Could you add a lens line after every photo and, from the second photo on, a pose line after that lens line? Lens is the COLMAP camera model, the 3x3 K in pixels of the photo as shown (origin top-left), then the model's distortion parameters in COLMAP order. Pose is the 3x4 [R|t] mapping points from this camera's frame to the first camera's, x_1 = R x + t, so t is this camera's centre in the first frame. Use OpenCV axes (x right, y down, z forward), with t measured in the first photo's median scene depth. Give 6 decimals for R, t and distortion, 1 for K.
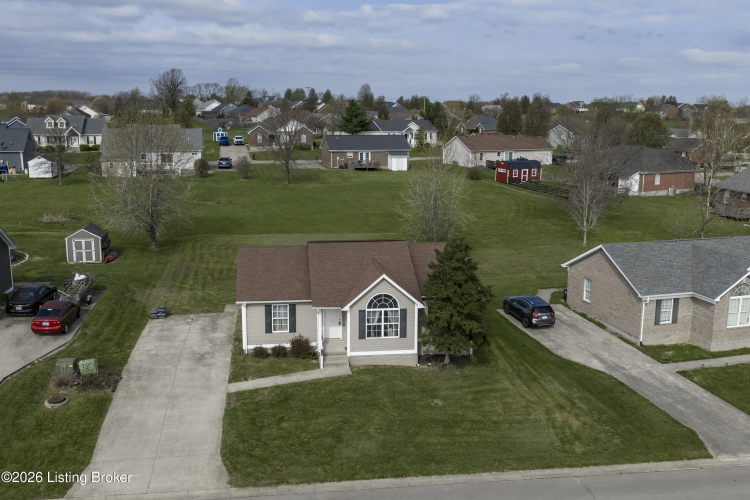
lens RADIAL K [[705.9, 0, 387.9], [0, 705.9, 249.1], [0, 0, 1]] dist [0.013021, -0.016040]
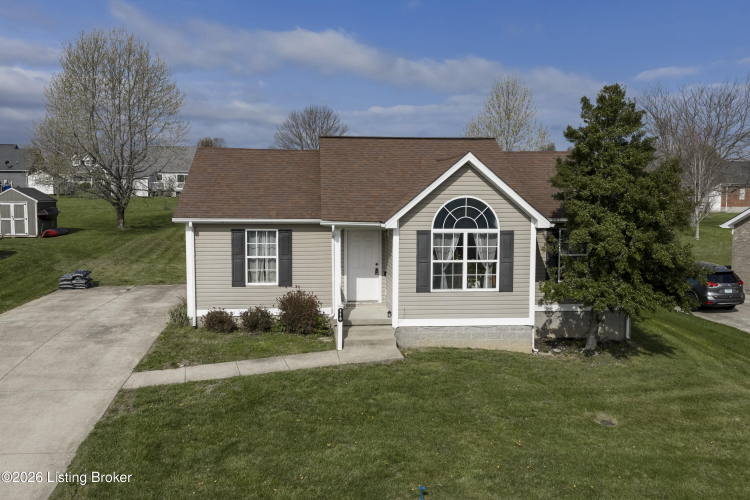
lens RADIAL K [[648.9, 0, 383.8], [0, 648.9, 249.2], [0, 0, 1]] dist [0.001509, -0.003163]
pose [[0.998878, -0.001315, -0.047337, -0.042154], [-0.003747, 0.994287, -0.106675, 0.144938], [0.047206, 0.106732, 0.993167, 0.545710]]
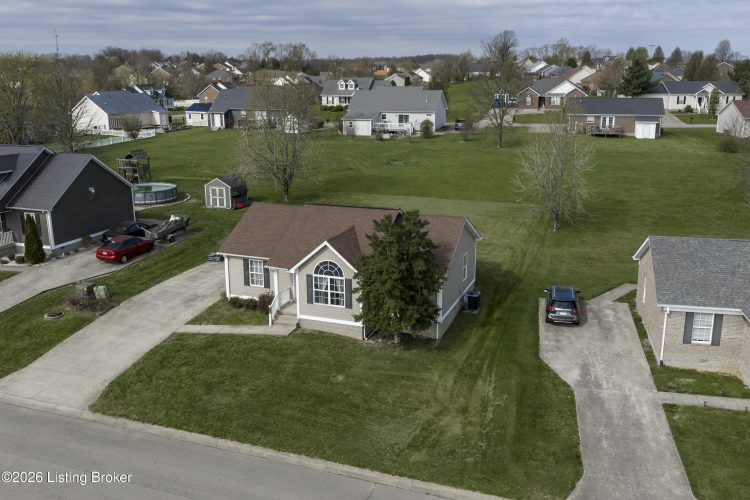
lens RADIAL K [[705.9, 0, 387.9], [0, 705.9, 249.1], [0, 0, 1]] dist [0.013021, -0.016040]
pose [[0.878084, 0.109727, -0.465757, 0.513392], [-0.085229, 0.993653, 0.073411, -0.031704], [0.470856, -0.024765, 0.881863, 0.170660]]
